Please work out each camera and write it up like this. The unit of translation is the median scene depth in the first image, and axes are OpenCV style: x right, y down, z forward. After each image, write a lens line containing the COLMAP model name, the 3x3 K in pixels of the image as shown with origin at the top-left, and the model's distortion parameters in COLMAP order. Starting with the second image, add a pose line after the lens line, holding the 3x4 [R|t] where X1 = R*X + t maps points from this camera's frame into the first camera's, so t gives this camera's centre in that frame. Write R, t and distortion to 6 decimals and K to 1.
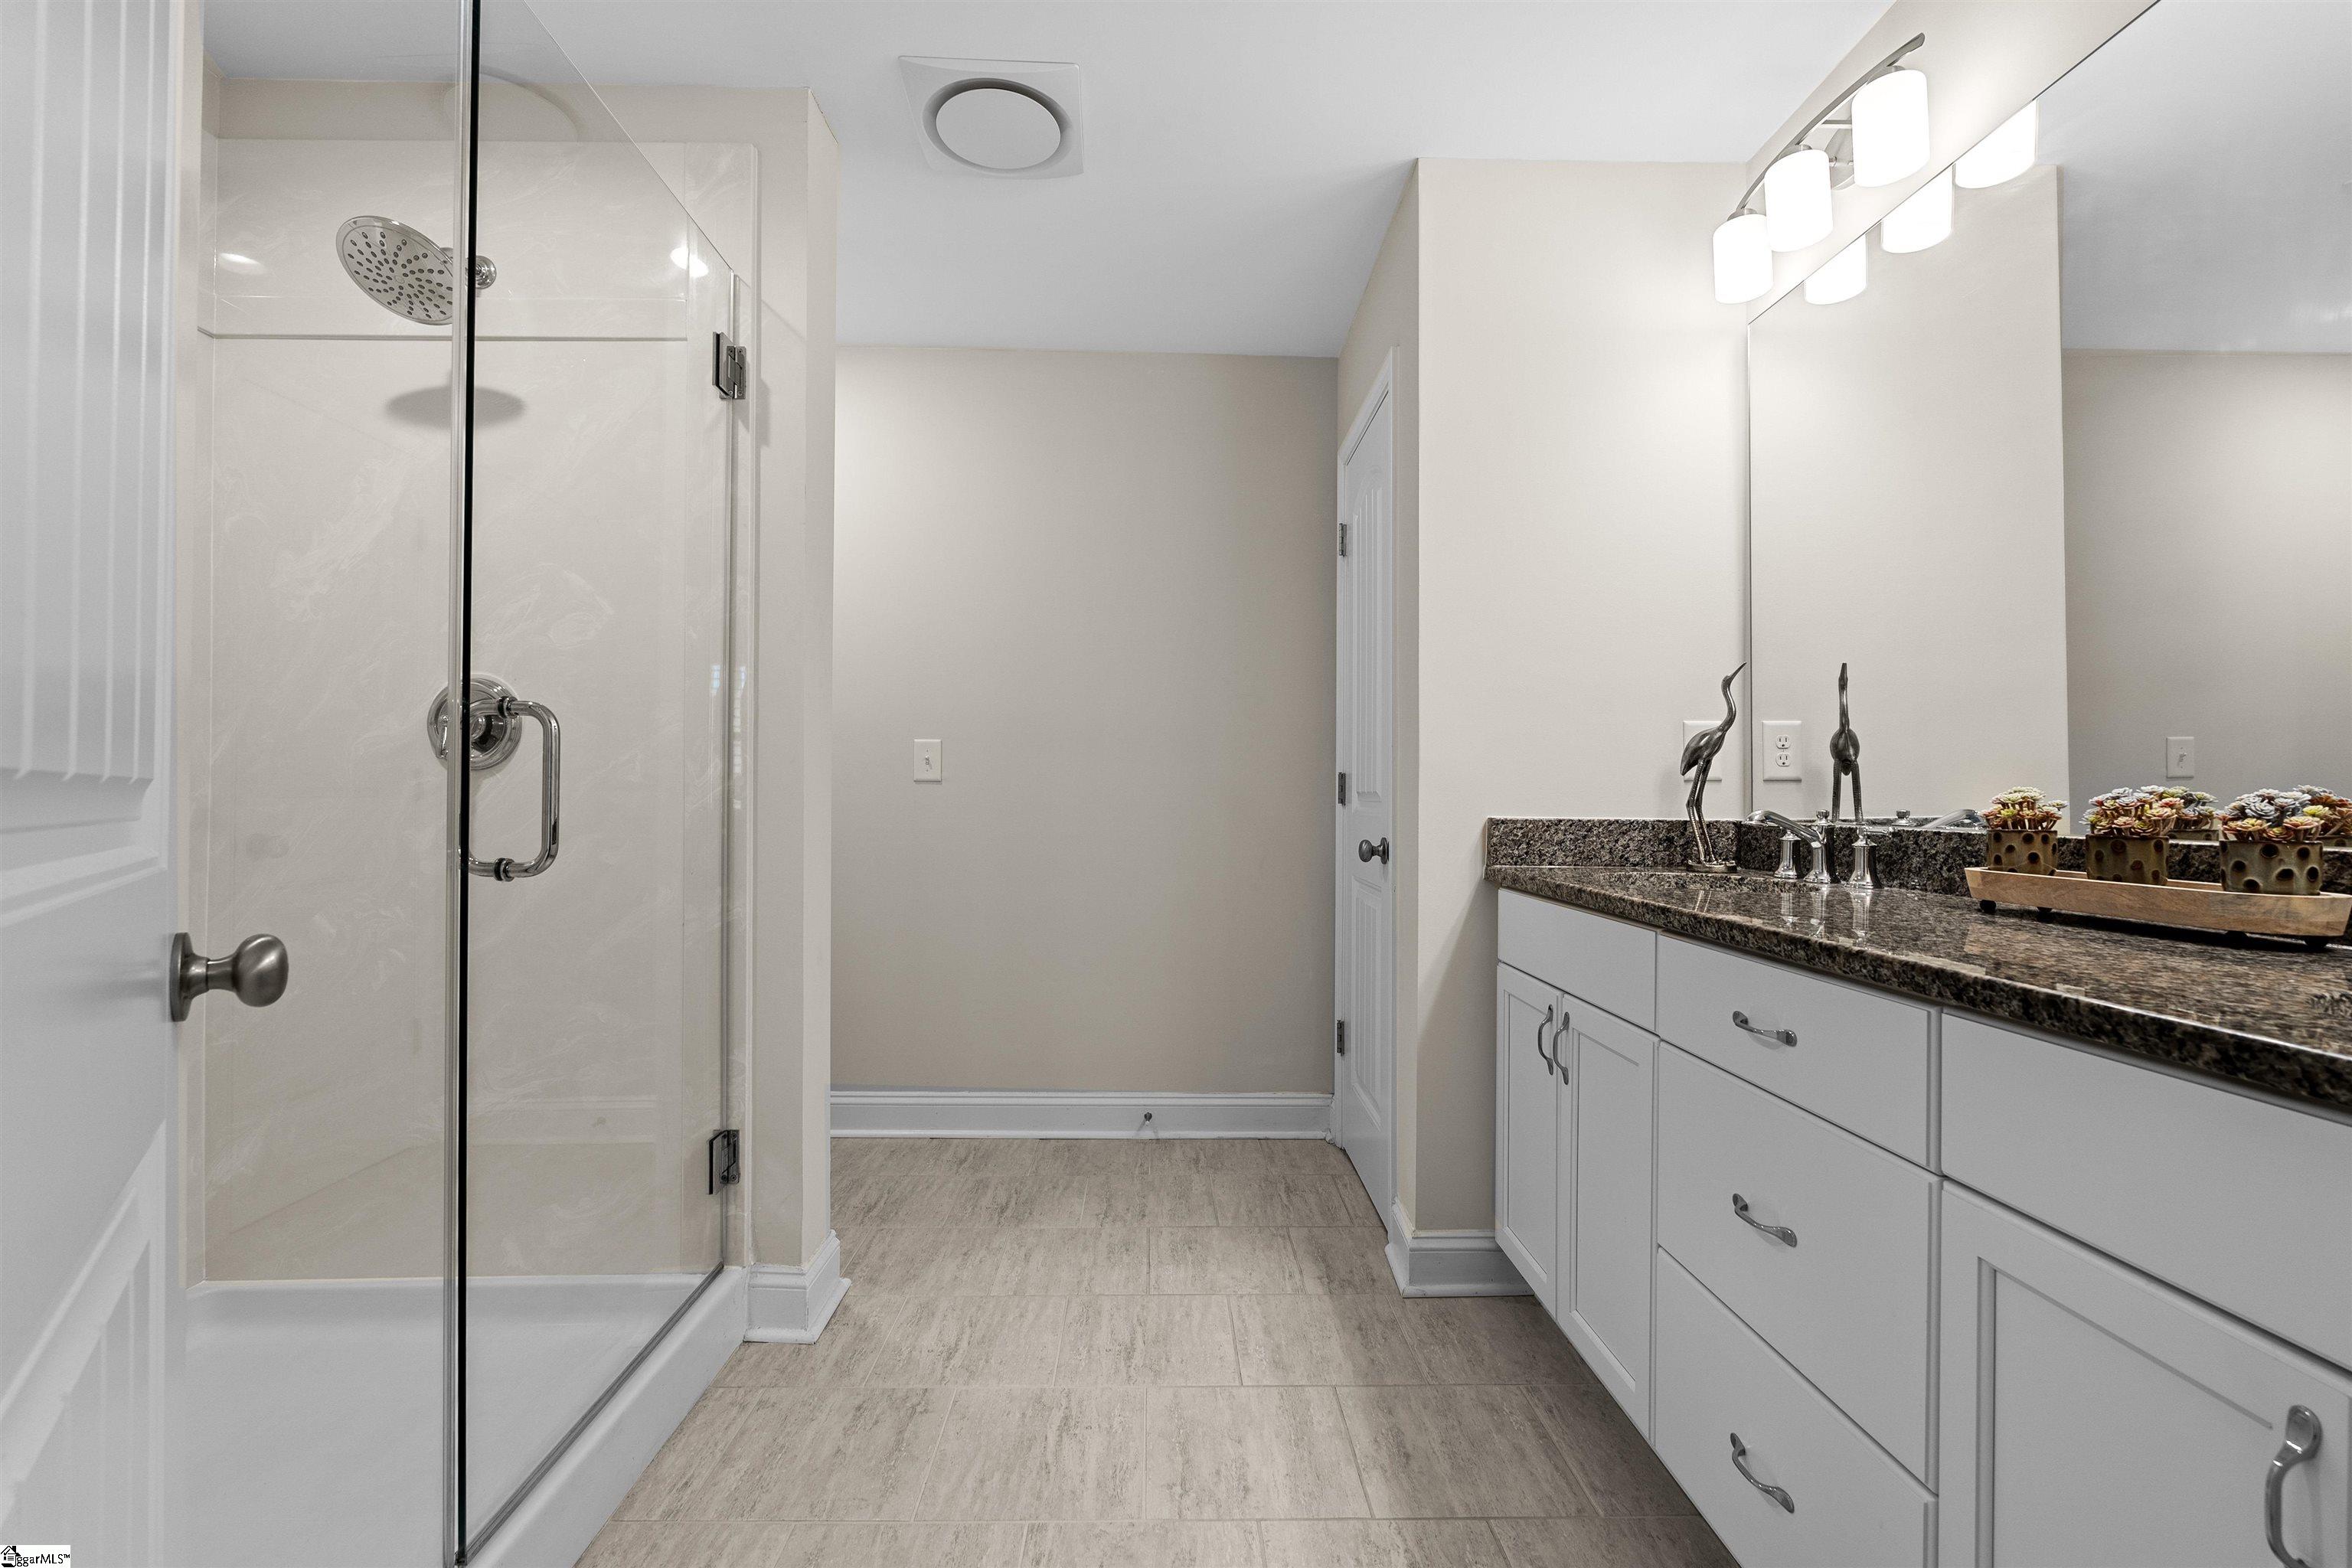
lens RADIAL K [[1029.5, 0, 1175.4], [0, 1029.5, 780.9], [0, 0, 1]] dist [-0.003462, -0.000307]
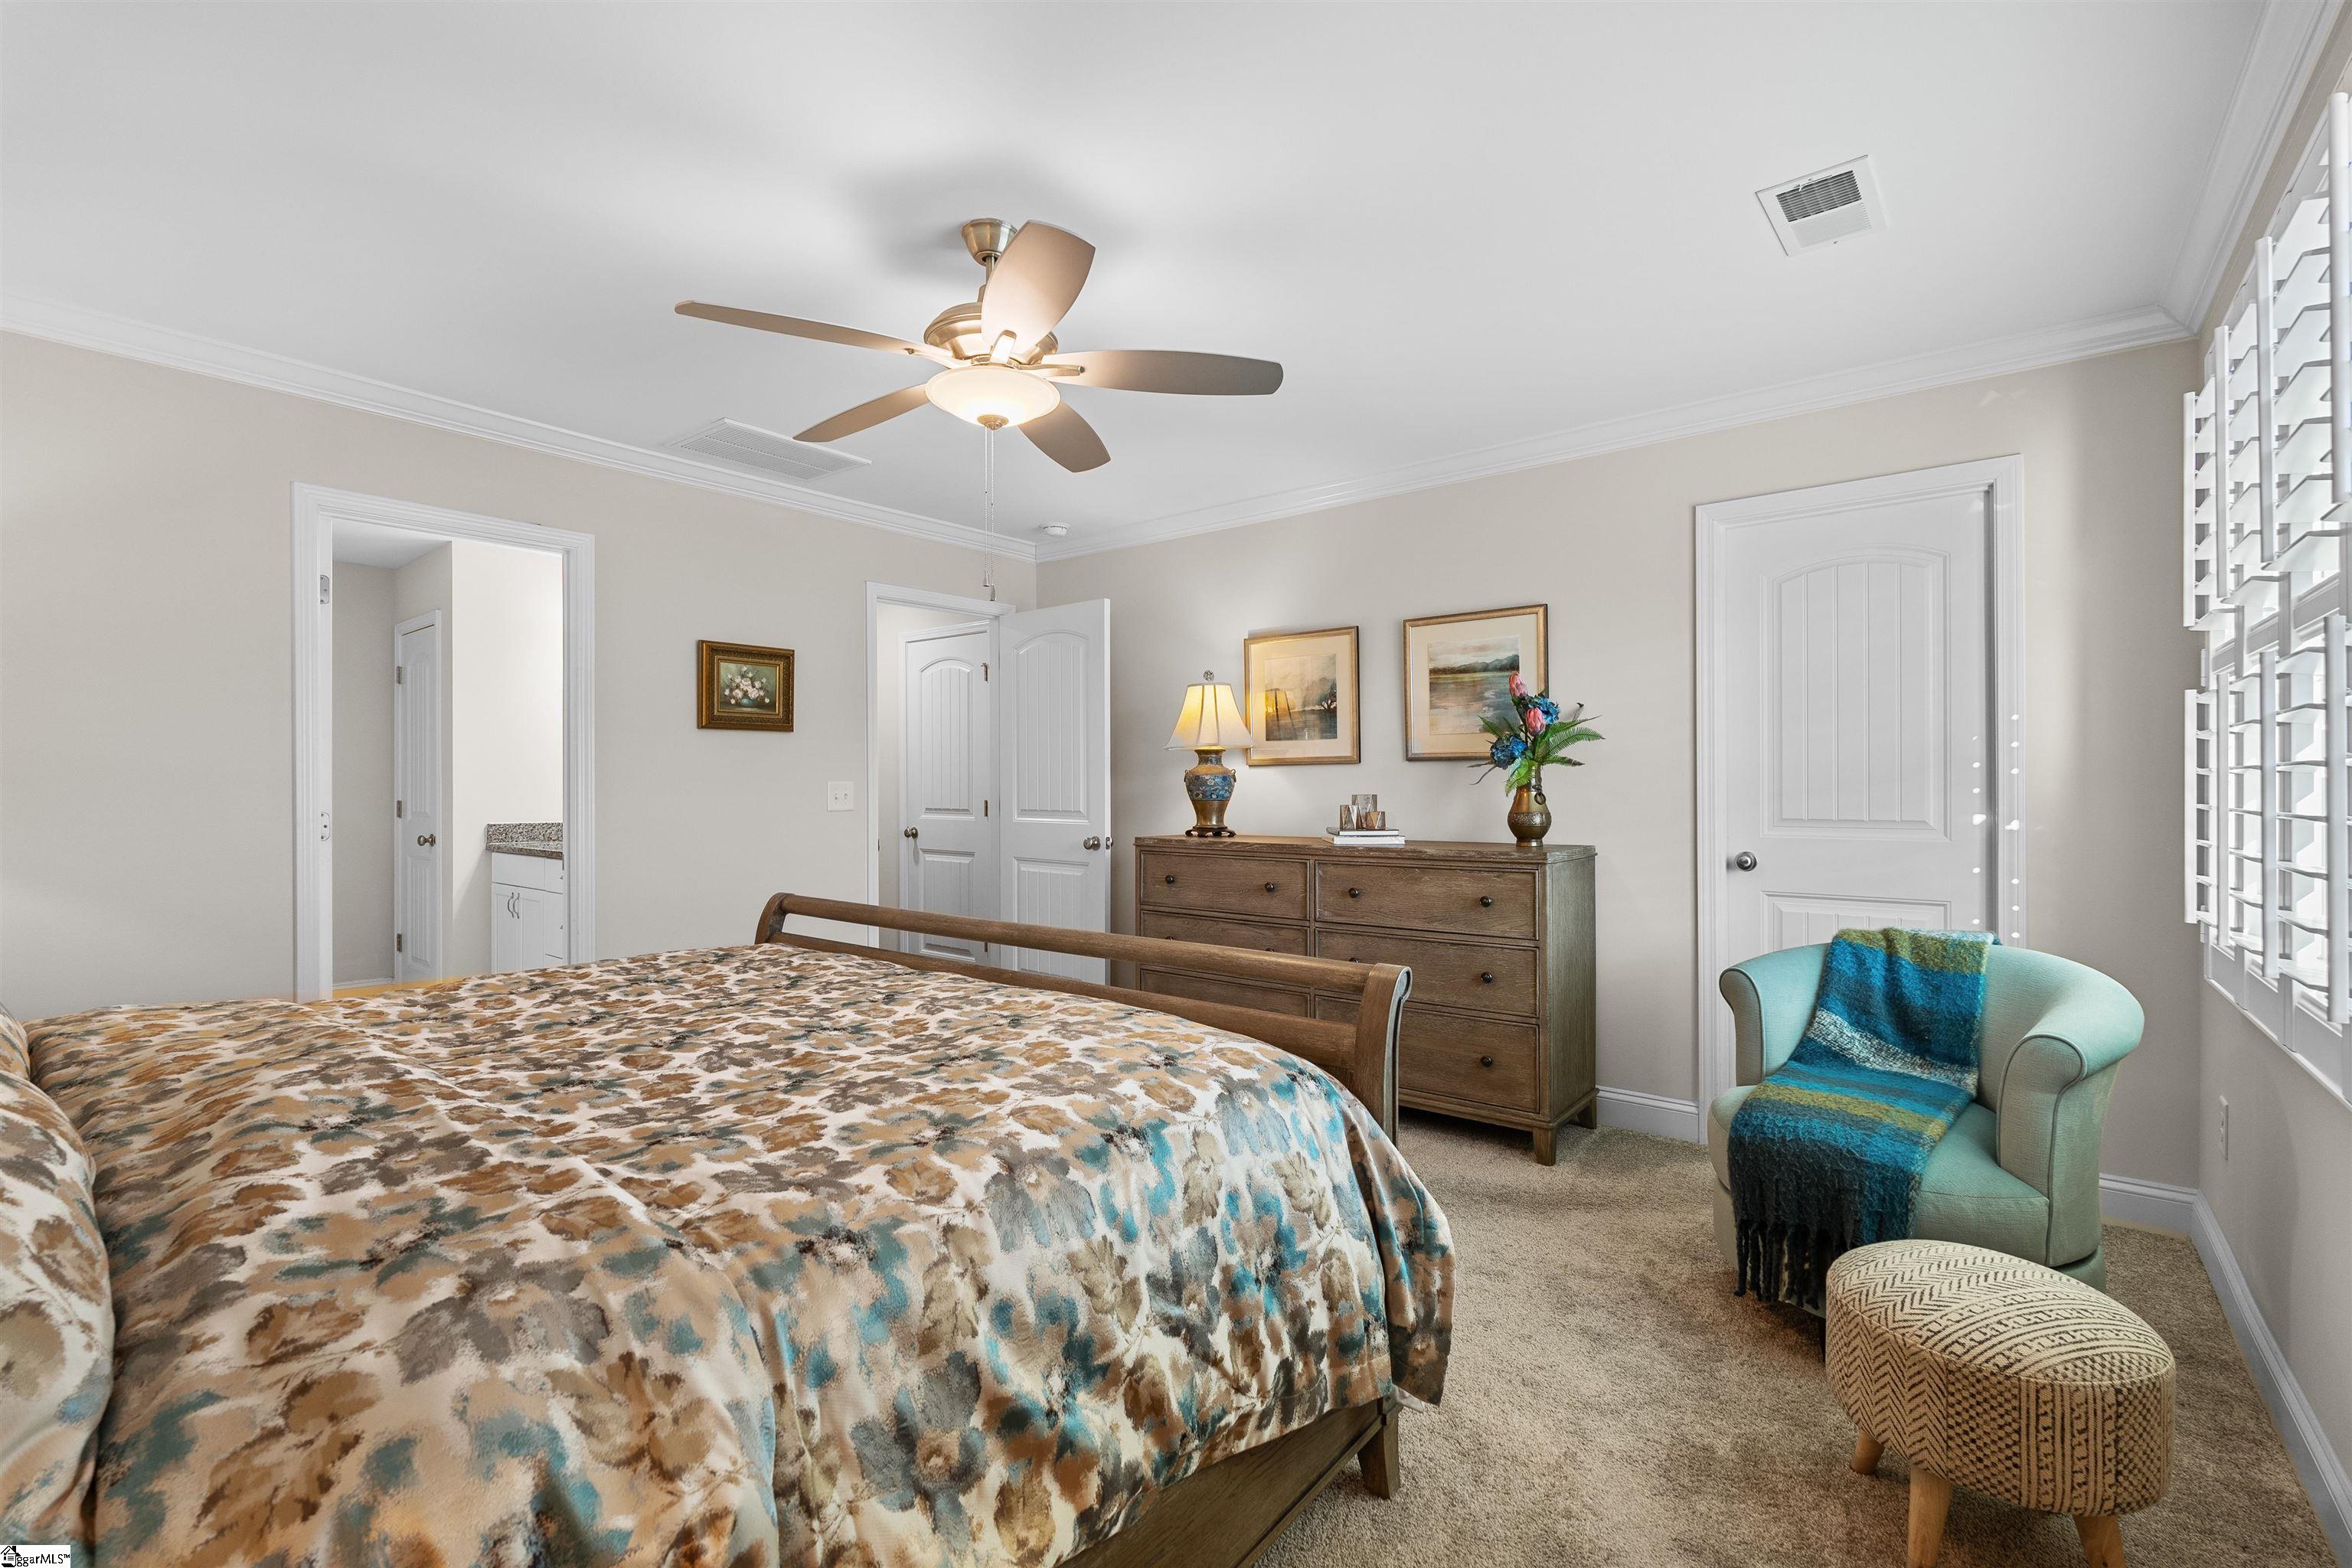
lens RADIAL K [[1029.5, 0, 1173.6], [0, 1029.5, 774.6], [0, 0, 1]] dist [-0.003462, -0.000307]
pose [[0.642600, -0.004439, 0.766189, -0.495370], [-0.000915, 0.999978, 0.006562, -0.093583], [-0.766201, -0.004918, 0.642582, -1.737165]]
